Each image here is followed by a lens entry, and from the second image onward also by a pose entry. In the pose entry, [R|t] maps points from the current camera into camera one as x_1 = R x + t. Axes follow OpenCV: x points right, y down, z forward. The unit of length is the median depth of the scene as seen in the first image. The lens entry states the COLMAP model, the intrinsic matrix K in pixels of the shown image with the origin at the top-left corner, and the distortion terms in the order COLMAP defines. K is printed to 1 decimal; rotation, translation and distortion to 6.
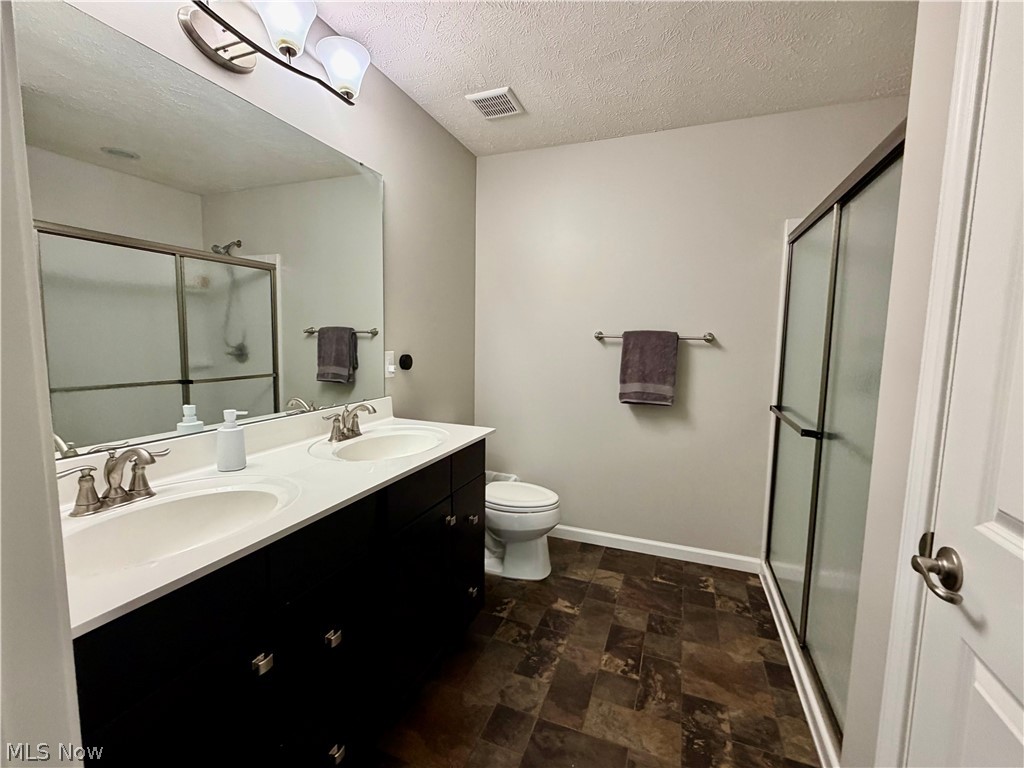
lens RADIAL K [[455.6, 0, 511.5], [0, 455.6, 382.4], [0, 0, 1]] dist [-0.000108, 0.000091]
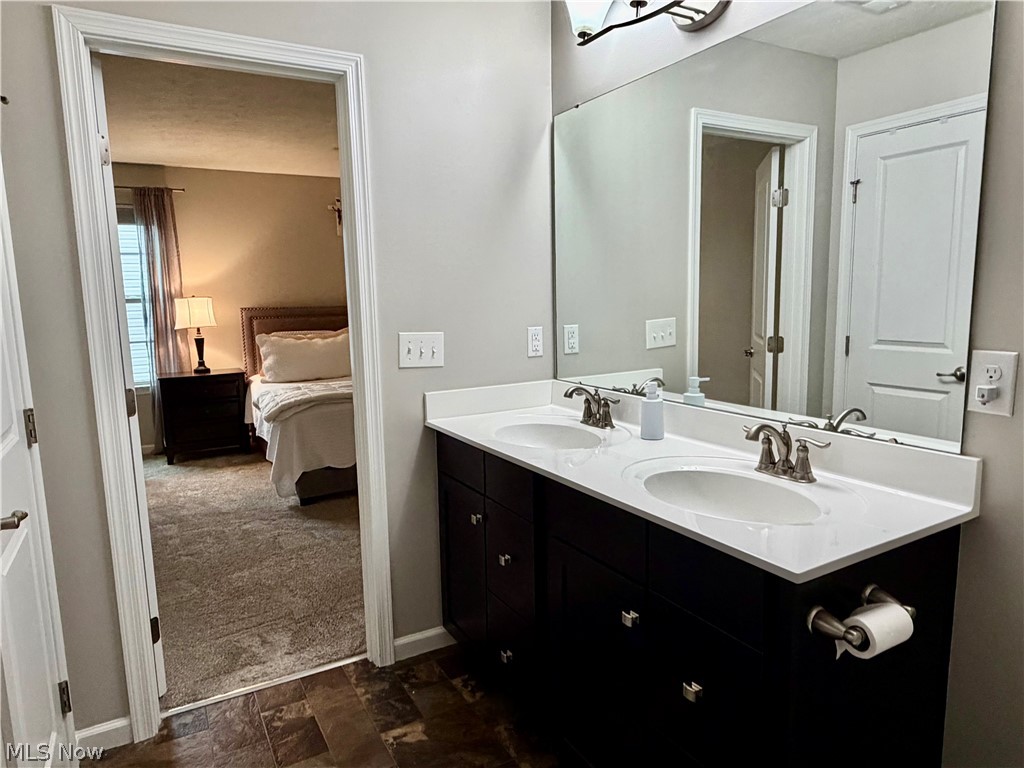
lens RADIAL K [[654.8, 0, 515.8], [0, 654.8, 379.0], [0, 0, 1]] dist [-0.004777, -0.001639]
pose [[-0.630497, 0.093680, -0.770517, 0.837988], [-0.076884, 0.980271, 0.182095, -0.219003], [0.772374, 0.174051, -0.610856, 1.950957]]
